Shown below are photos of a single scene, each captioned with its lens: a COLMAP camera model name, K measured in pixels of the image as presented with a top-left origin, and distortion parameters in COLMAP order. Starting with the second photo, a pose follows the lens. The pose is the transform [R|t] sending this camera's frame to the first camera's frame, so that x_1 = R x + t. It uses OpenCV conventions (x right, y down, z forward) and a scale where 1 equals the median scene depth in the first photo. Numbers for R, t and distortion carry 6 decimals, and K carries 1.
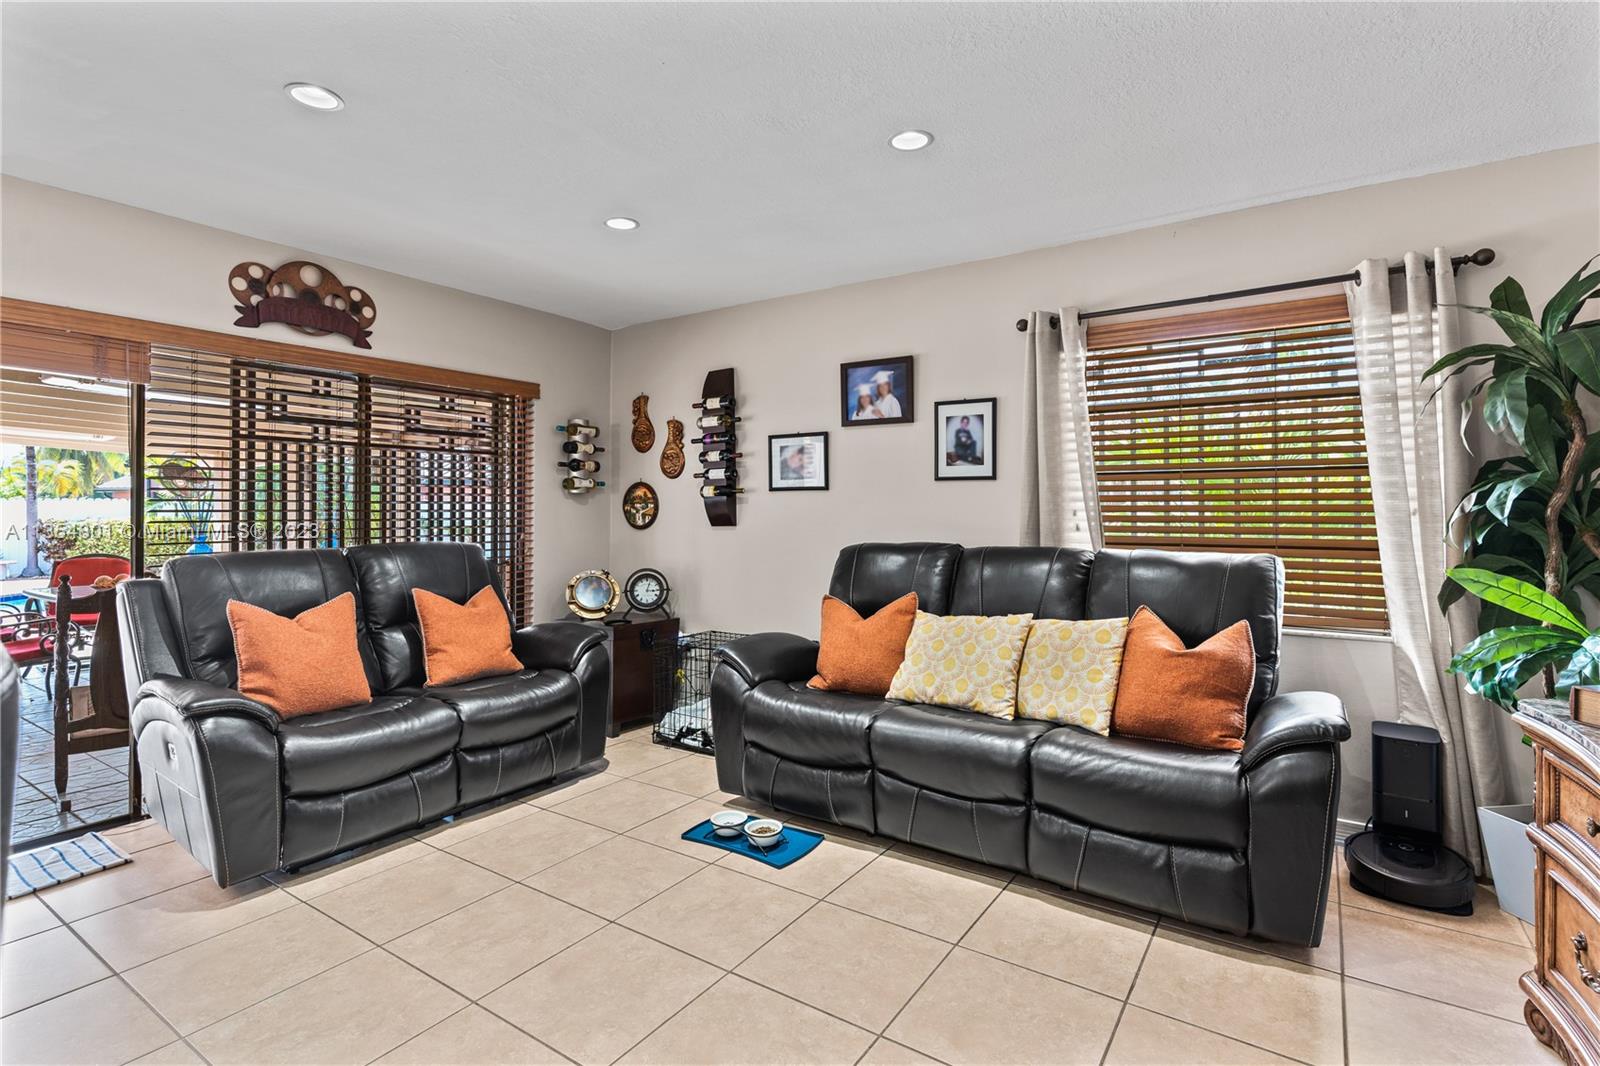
lens RADIAL K [[776.3, 0, 801.0], [0, 776.3, 499.1], [0, 0, 1]] dist [0.001369, 0.000227]
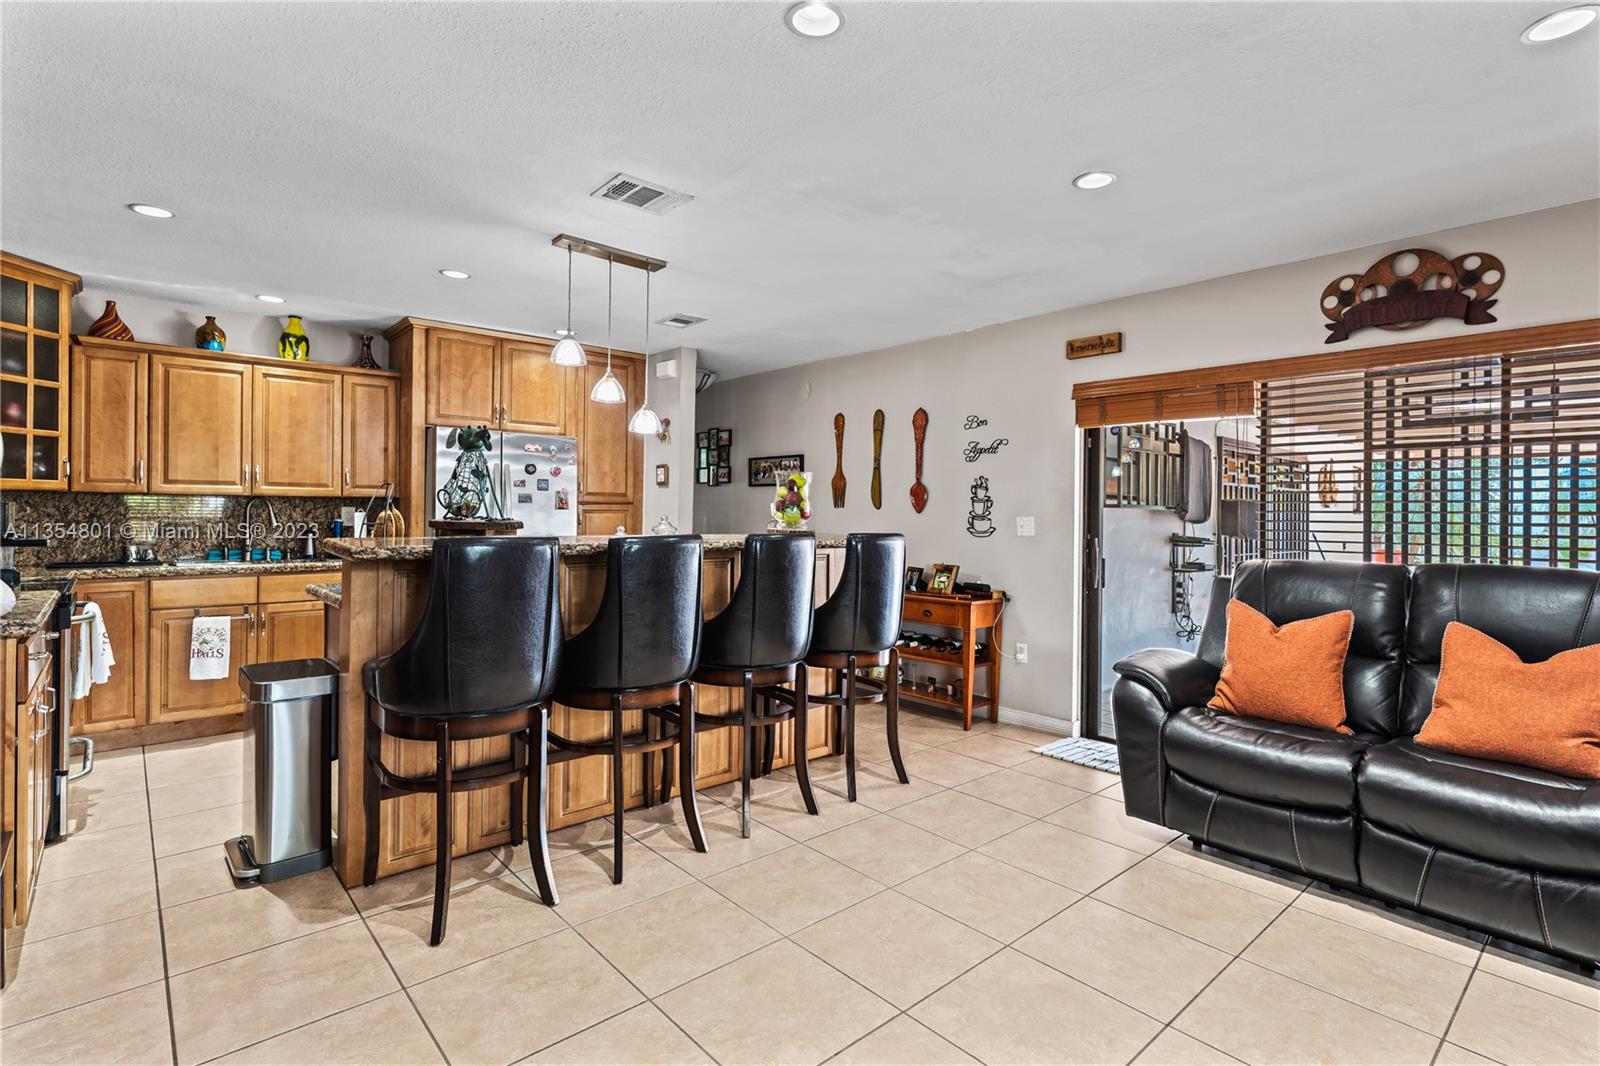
lens RADIAL K [[765.8, 0, 803.6], [0, 765.8, 512.8], [0, 0, 1]] dist [0.000224, 0.000765]
pose [[-0.249192, -0.006783, -0.968430, 0.410035], [-0.000010, 0.999975, -0.007002, 0.009367], [0.968454, -0.001735, -0.249186, 0.540599]]
